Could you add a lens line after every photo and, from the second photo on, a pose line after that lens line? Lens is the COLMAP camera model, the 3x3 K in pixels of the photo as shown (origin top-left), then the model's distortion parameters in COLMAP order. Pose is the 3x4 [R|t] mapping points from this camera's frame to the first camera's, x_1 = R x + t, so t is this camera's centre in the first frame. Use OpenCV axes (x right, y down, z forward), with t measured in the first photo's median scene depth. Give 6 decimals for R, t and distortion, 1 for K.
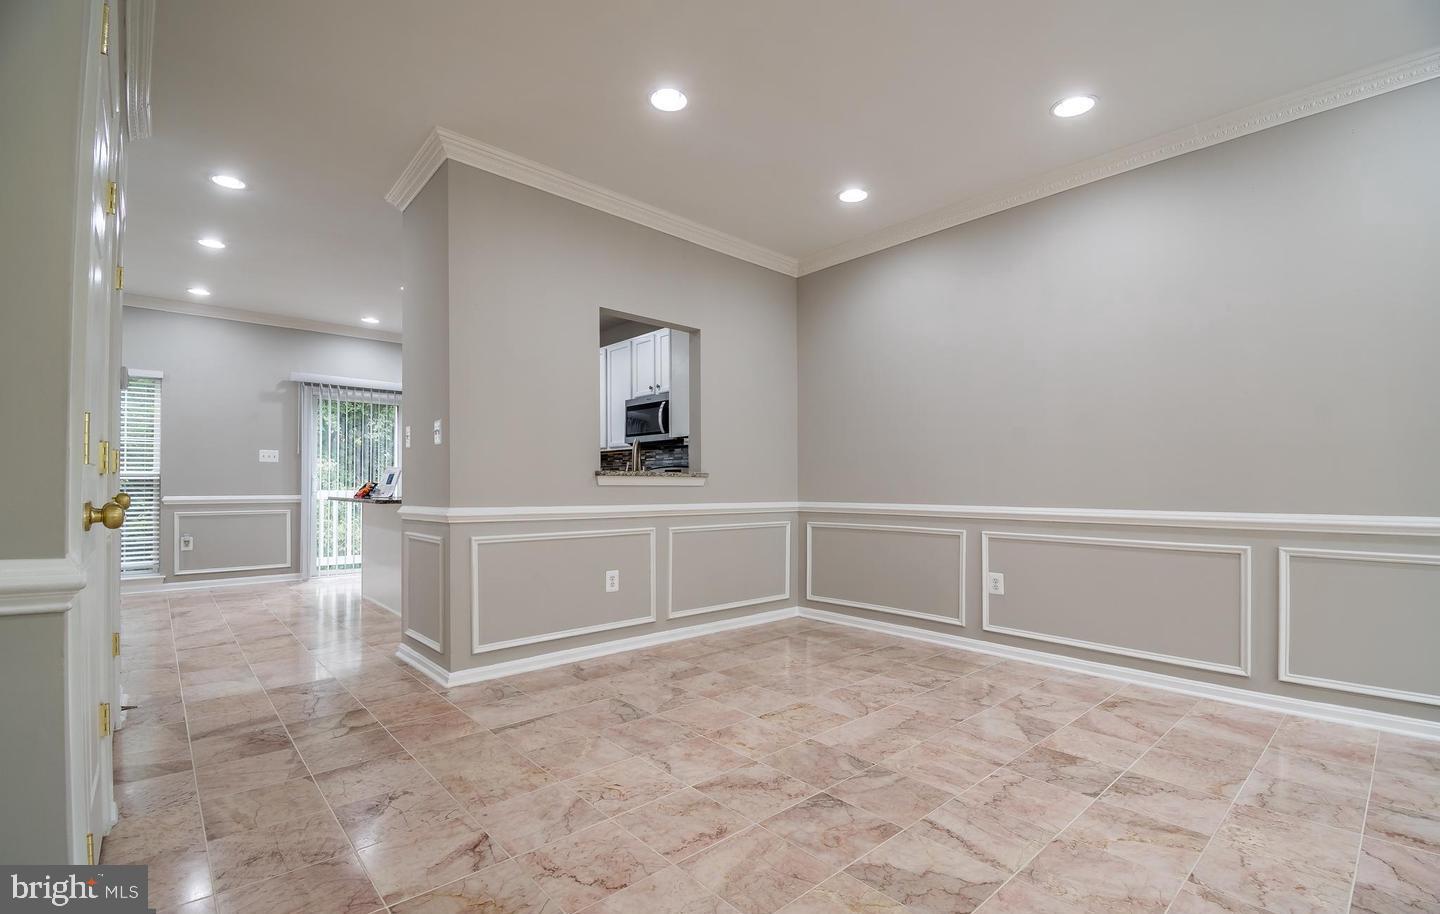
lens RADIAL K [[633.7, 0, 713.4], [0, 633.7, 482.1], [0, 0, 1]] dist [0.010463, -0.020663]
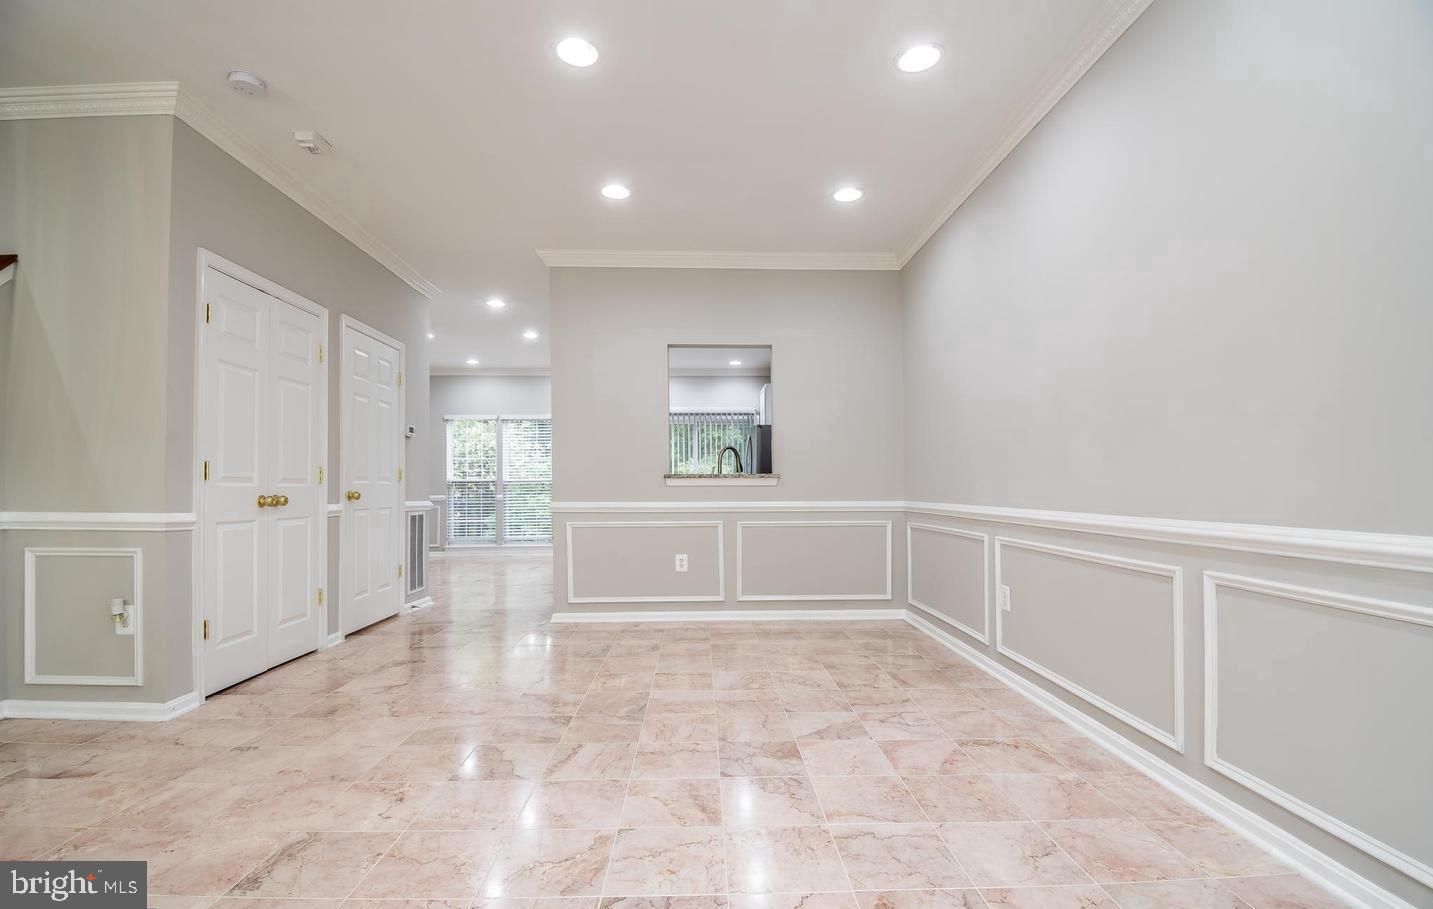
lens RADIAL K [[629.0, 0, 714.4], [0, 629.0, 479.4], [0, 0, 1]] dist [0.019172, -0.025698]
pose [[0.766583, -0.012302, -0.642028, 0.942307], [0.009207, 0.999924, -0.008167, 0.004200], [0.642080, 0.000349, 0.766638, 0.130453]]
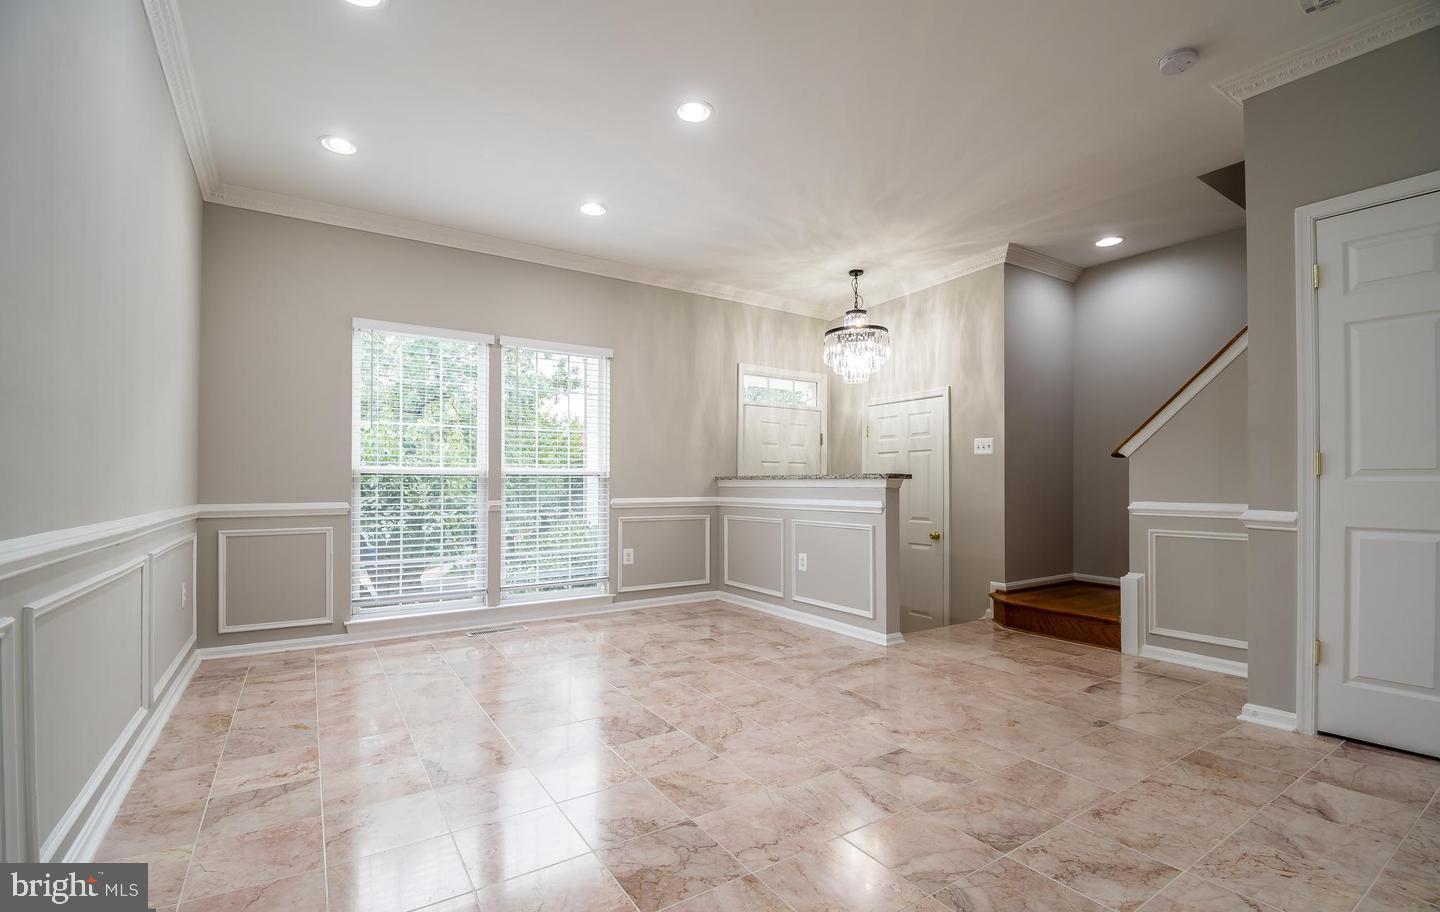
lens RADIAL K [[632.1, 0, 717.9], [0, 632.1, 481.0], [0, 0, 1]] dist [0.019172, -0.025698]
pose [[-0.989061, 0.000109, 0.147507, 0.313902], [-0.002075, 0.999890, -0.014656, 0.013261], [-0.147493, -0.014802, -0.988952, 1.407043]]
